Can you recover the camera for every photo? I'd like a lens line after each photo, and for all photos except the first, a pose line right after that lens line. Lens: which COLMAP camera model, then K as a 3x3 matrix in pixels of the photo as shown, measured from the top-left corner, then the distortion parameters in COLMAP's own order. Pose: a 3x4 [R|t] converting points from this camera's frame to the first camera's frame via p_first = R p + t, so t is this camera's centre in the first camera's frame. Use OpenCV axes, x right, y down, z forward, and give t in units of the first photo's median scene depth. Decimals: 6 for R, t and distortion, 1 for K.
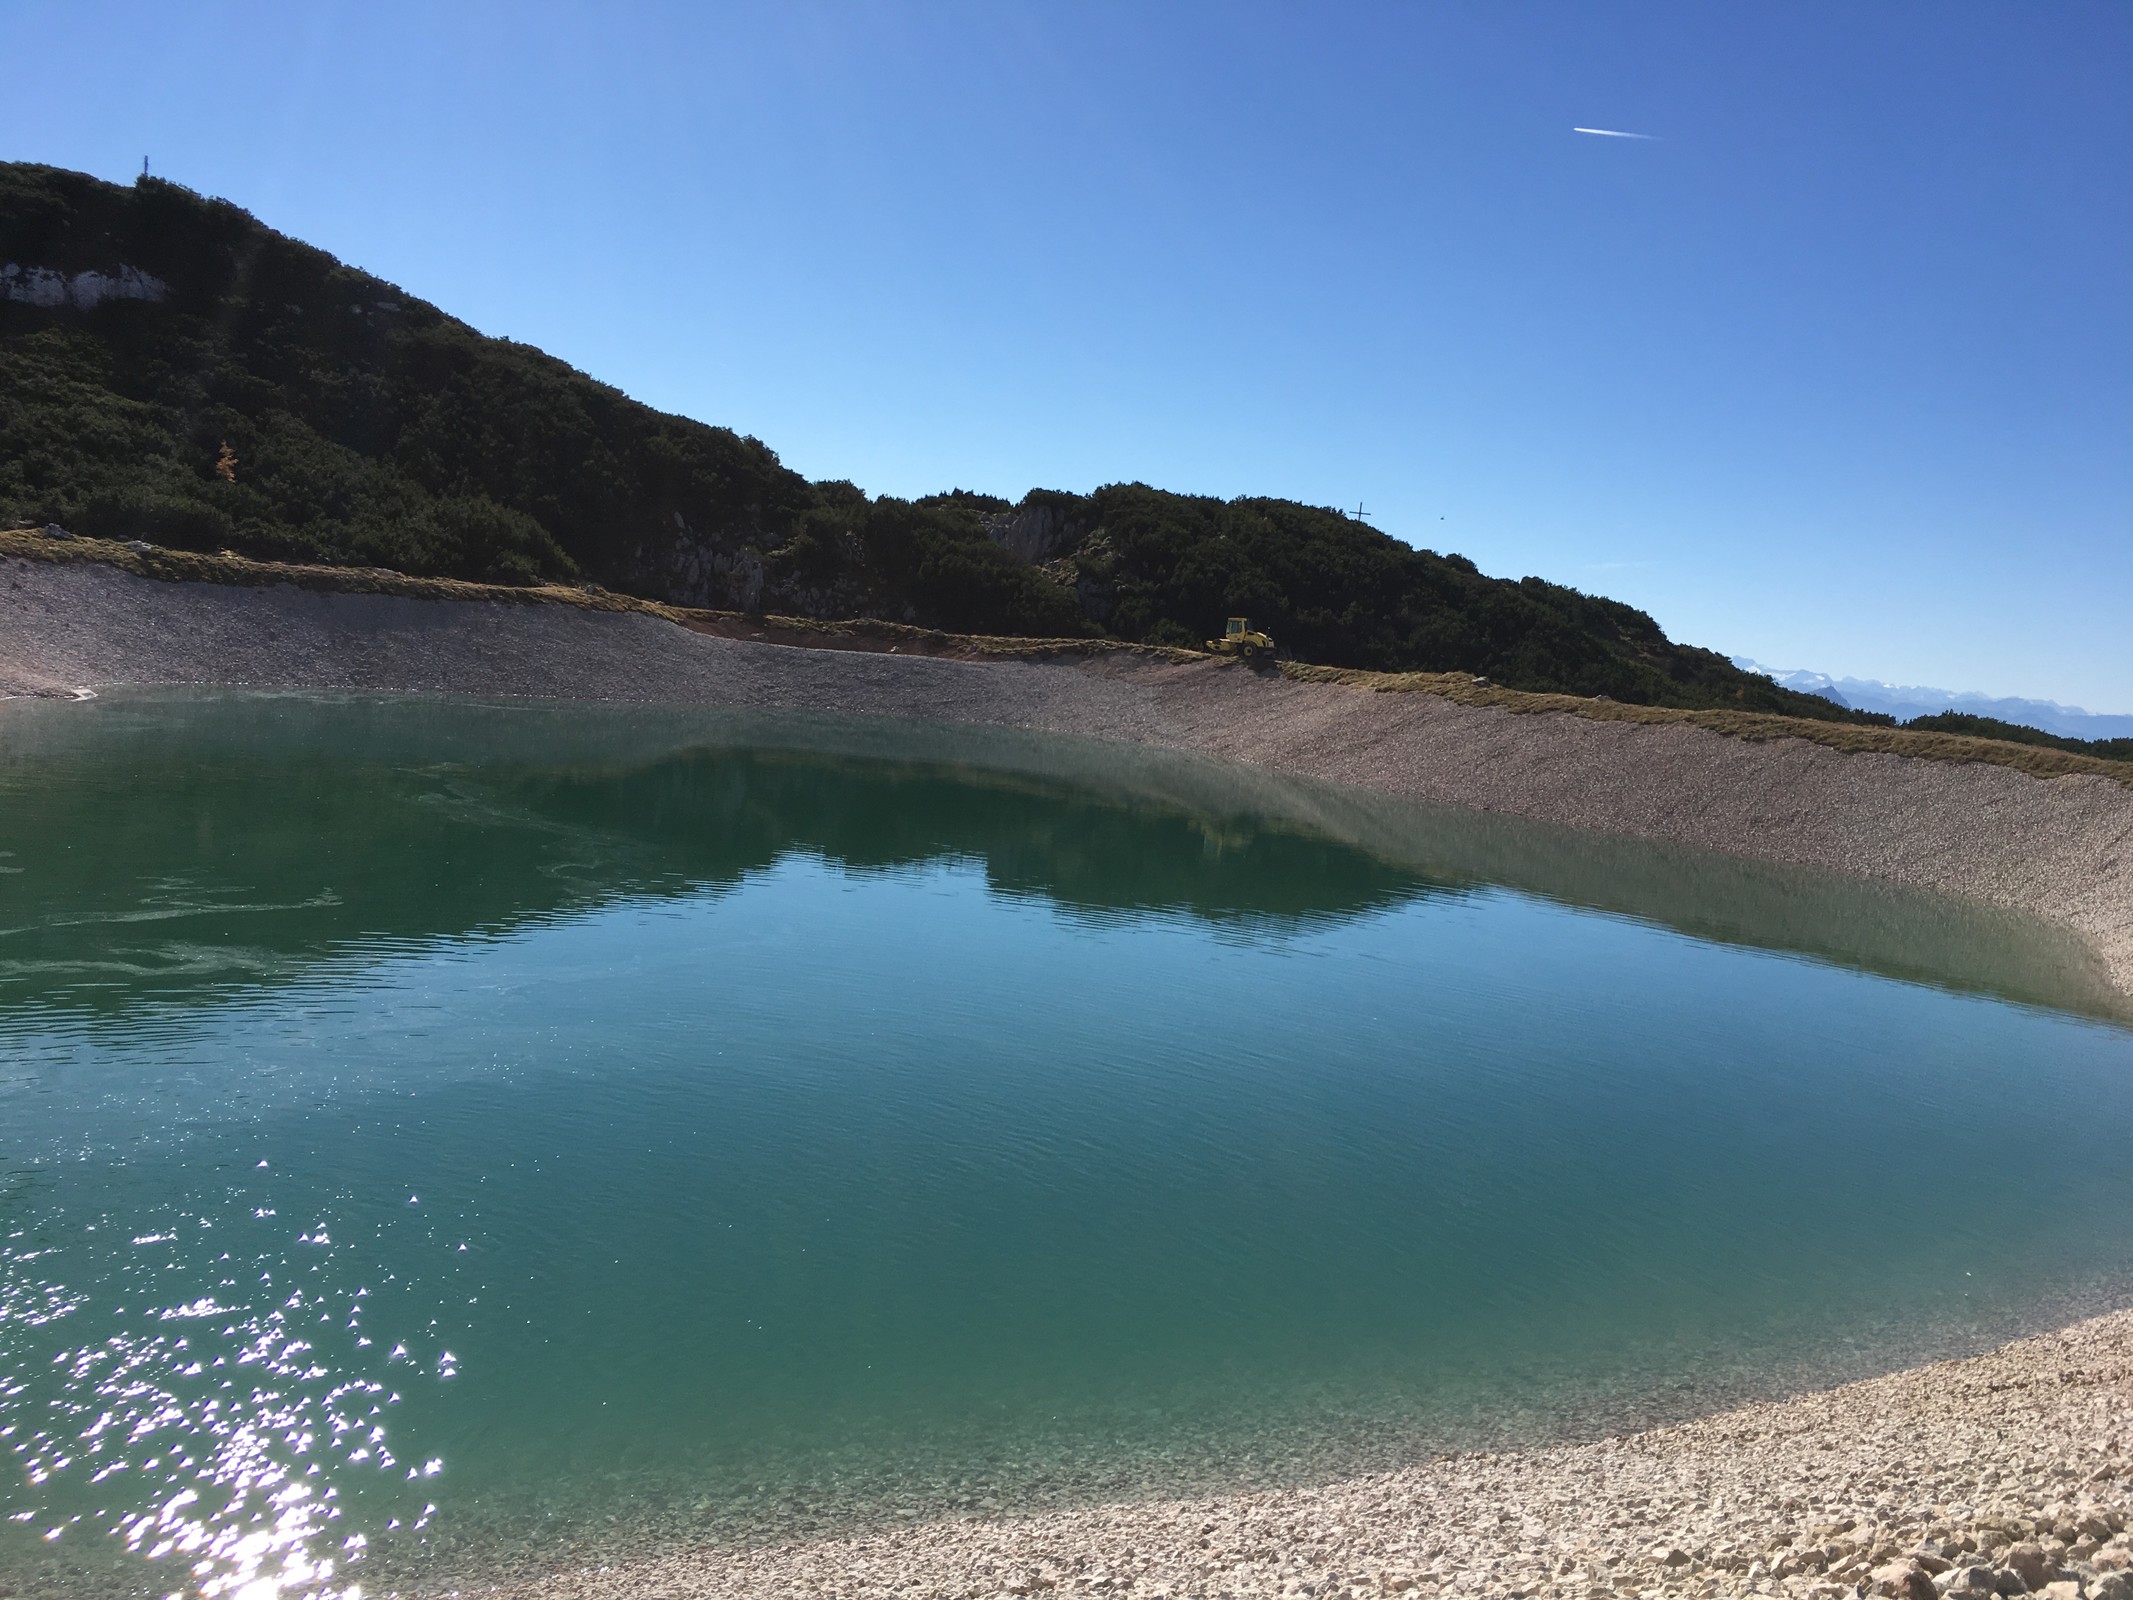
lens RADIAL K [[1823.9, 0, 1066.2], [0, 1823.9, 781.3], [0, 0, 1]] dist [0.067954, -0.074990]
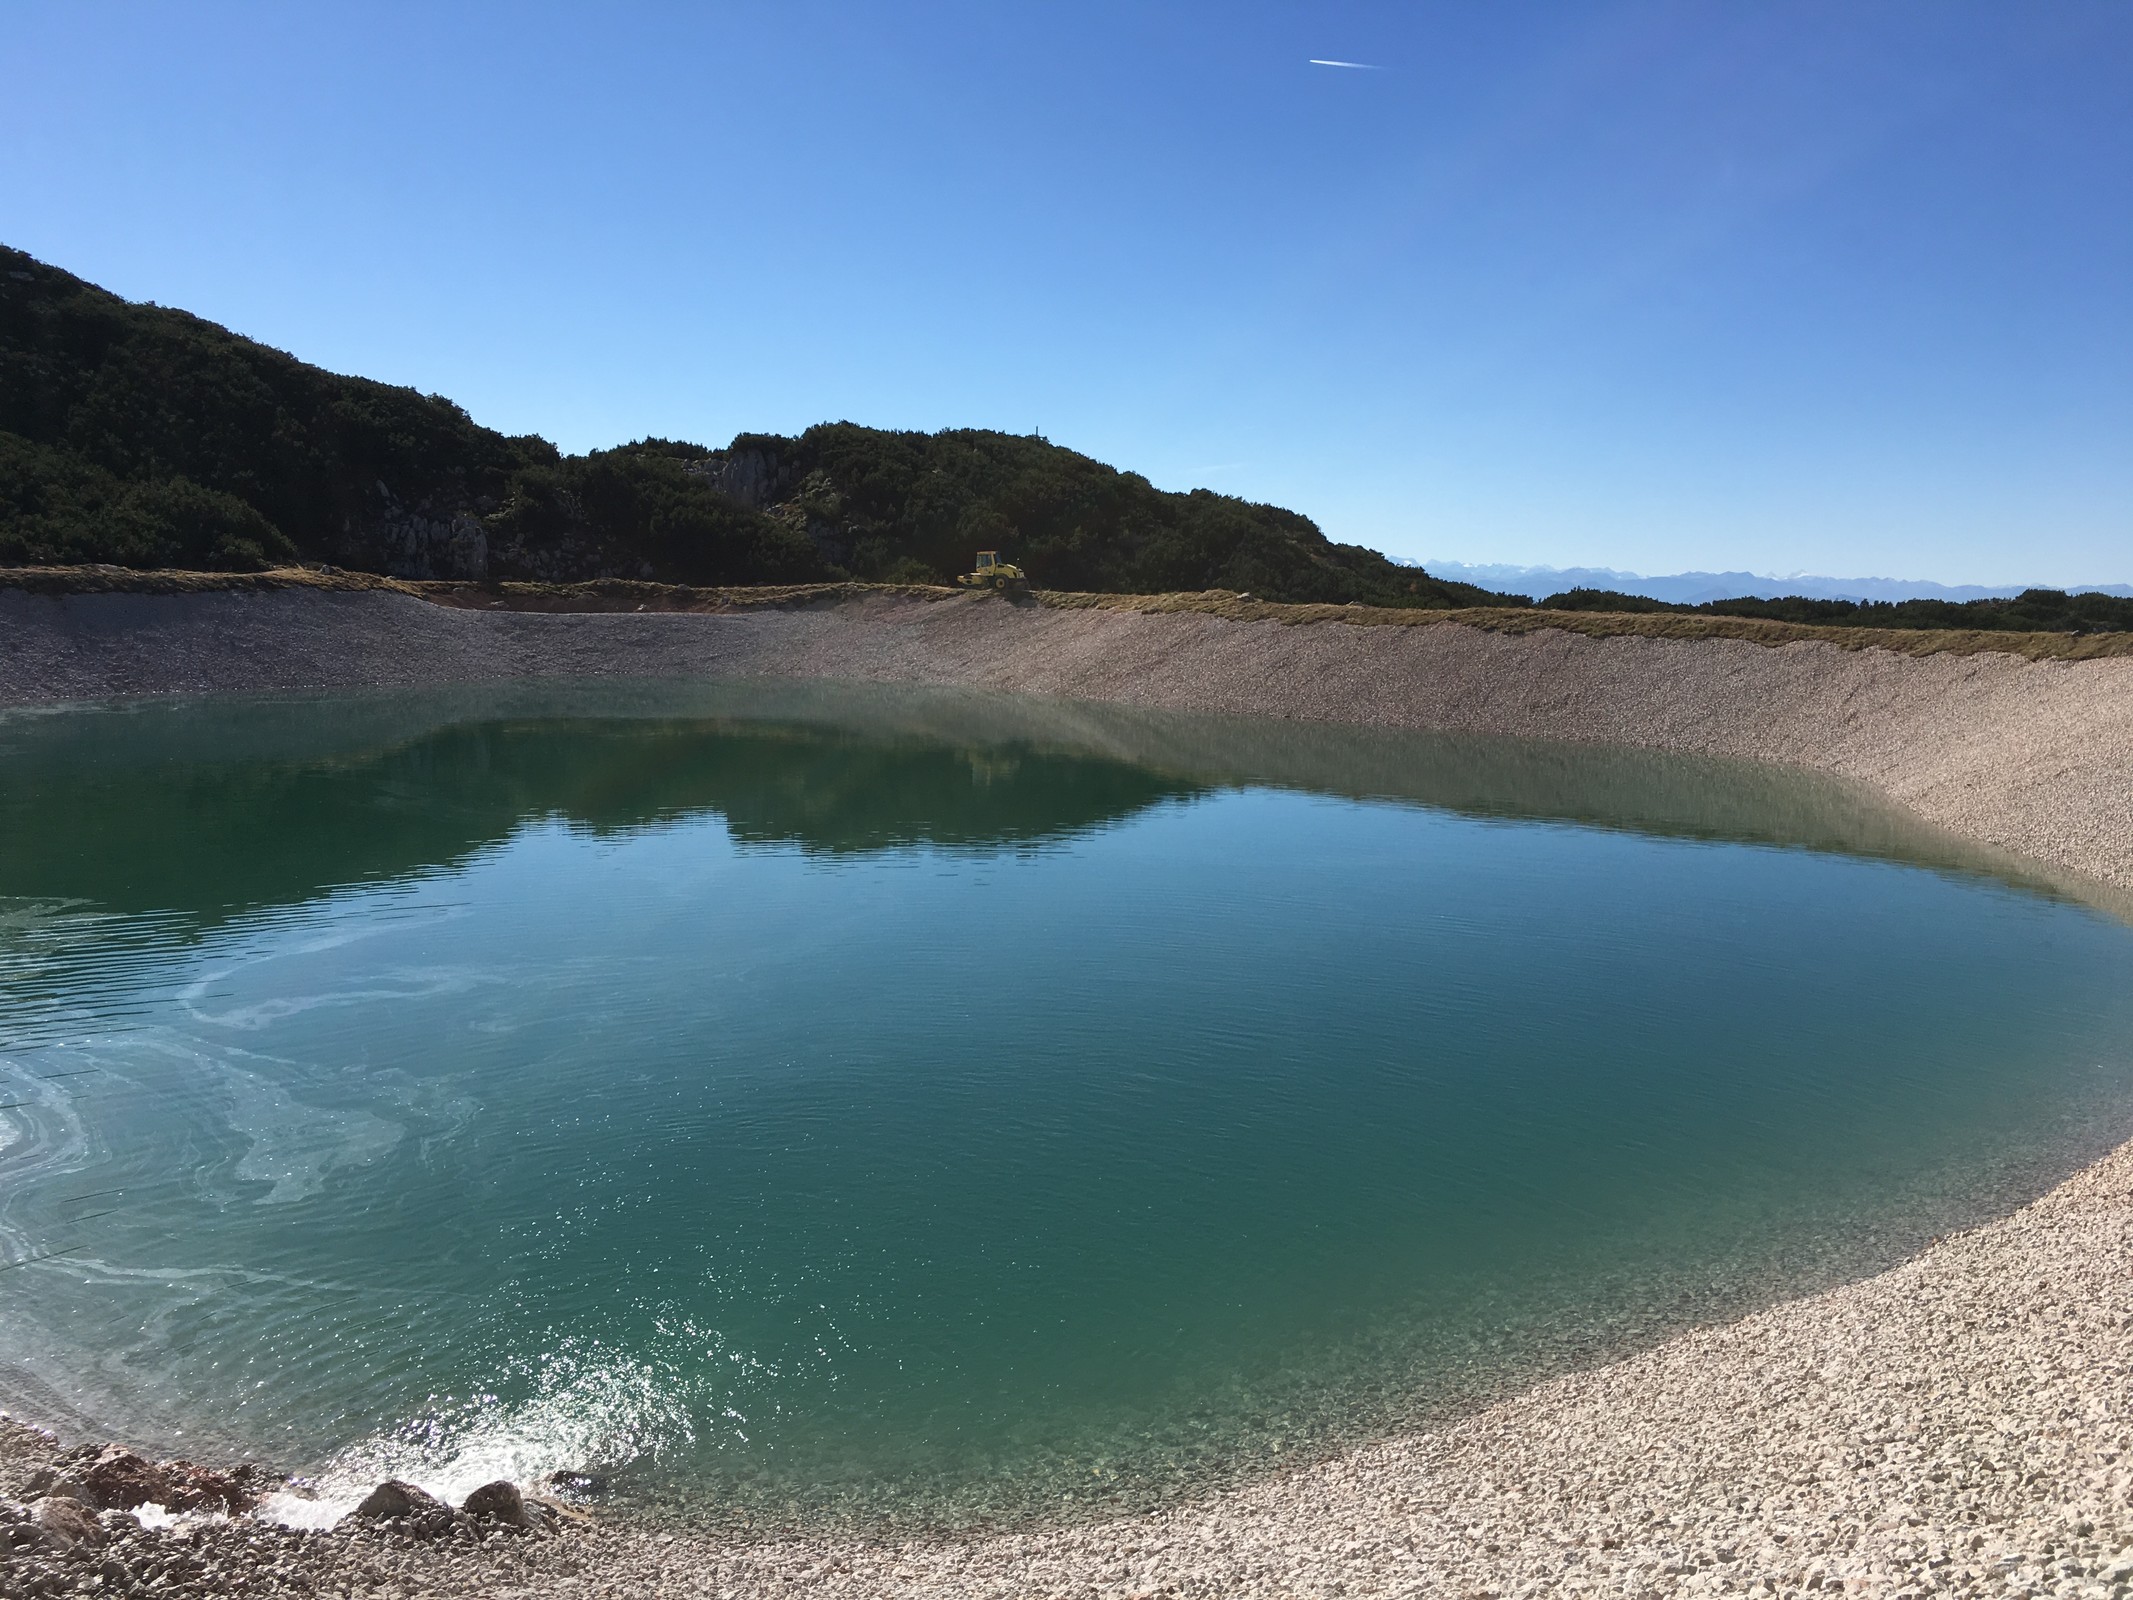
lens RADIAL K [[1823.9, 0, 1064.3], [0, 1823.9, 784.6], [0, 0, 1]] dist [0.067954, -0.074990]
pose [[0.976383, -0.096141, 0.193477, -0.068868], [0.087793, 0.994818, 0.051285, -0.007443], [-0.197405, -0.033088, 0.979763, -0.016816]]
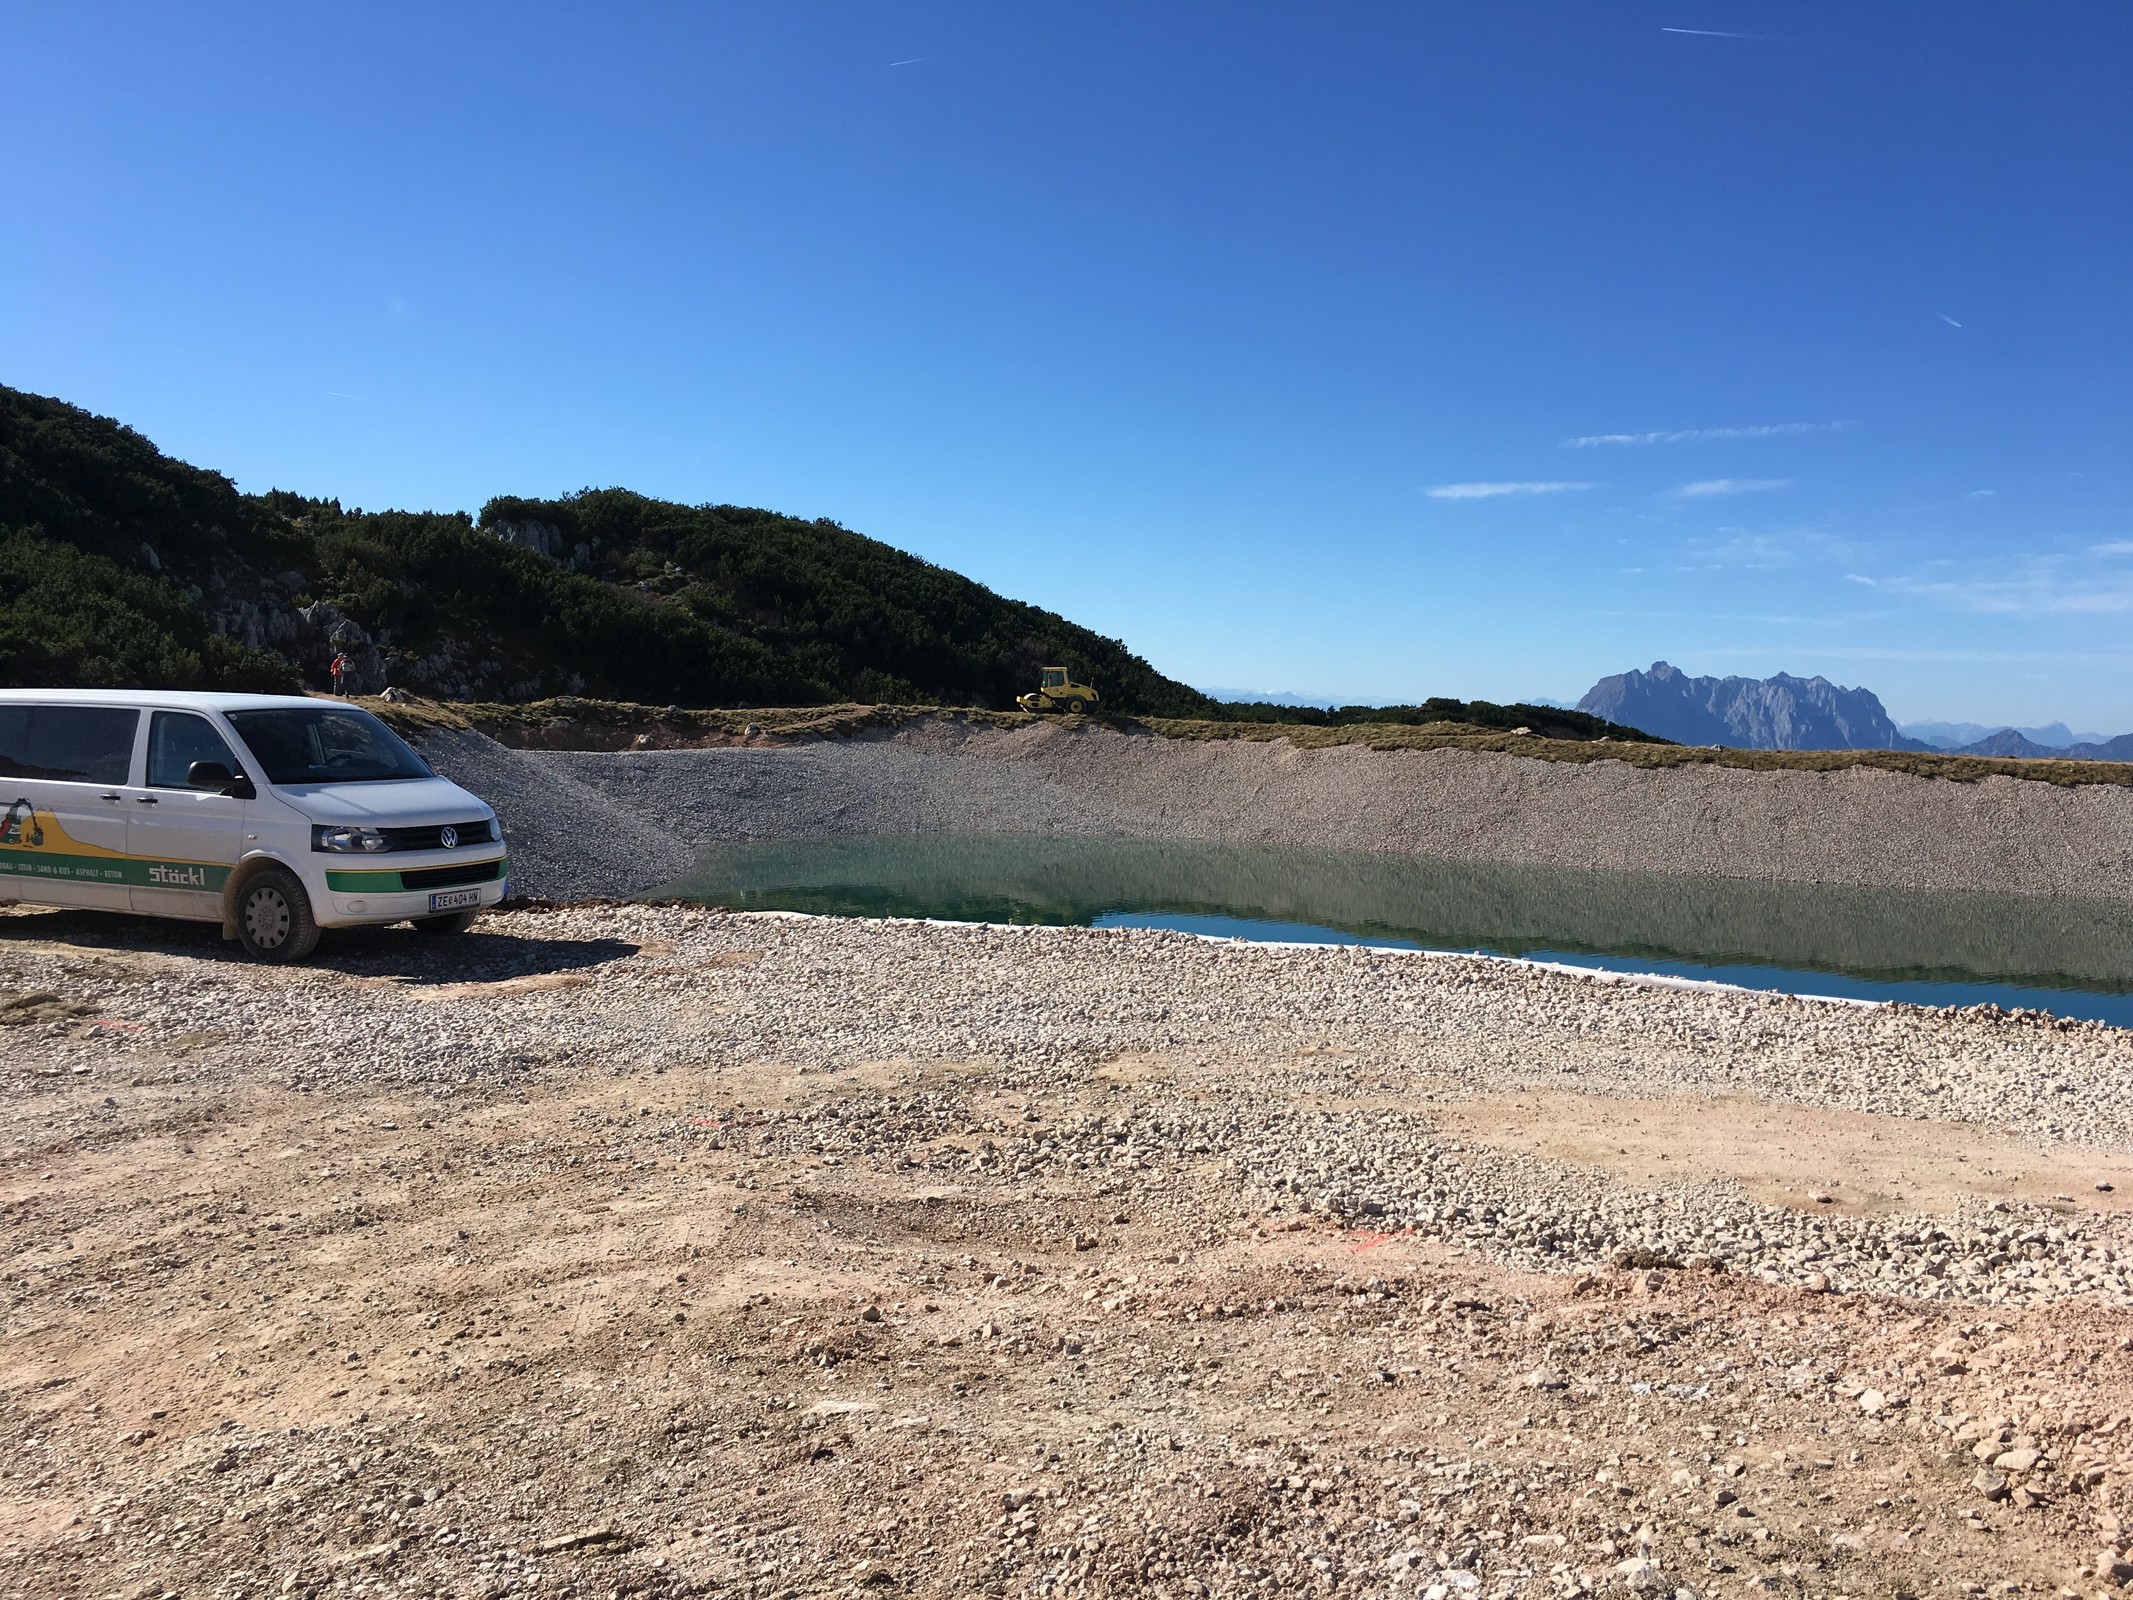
lens RADIAL K [[1823.9, 0, 1051.6], [0, 1823.9, 792.9], [0, 0, 1]] dist [0.067954, -0.074990]
pose [[0.753276, -0.110768, 0.648310, -0.429078], [0.091399, 0.993782, 0.063597, -0.079512], [-0.651323, 0.011349, 0.758715, 0.330947]]
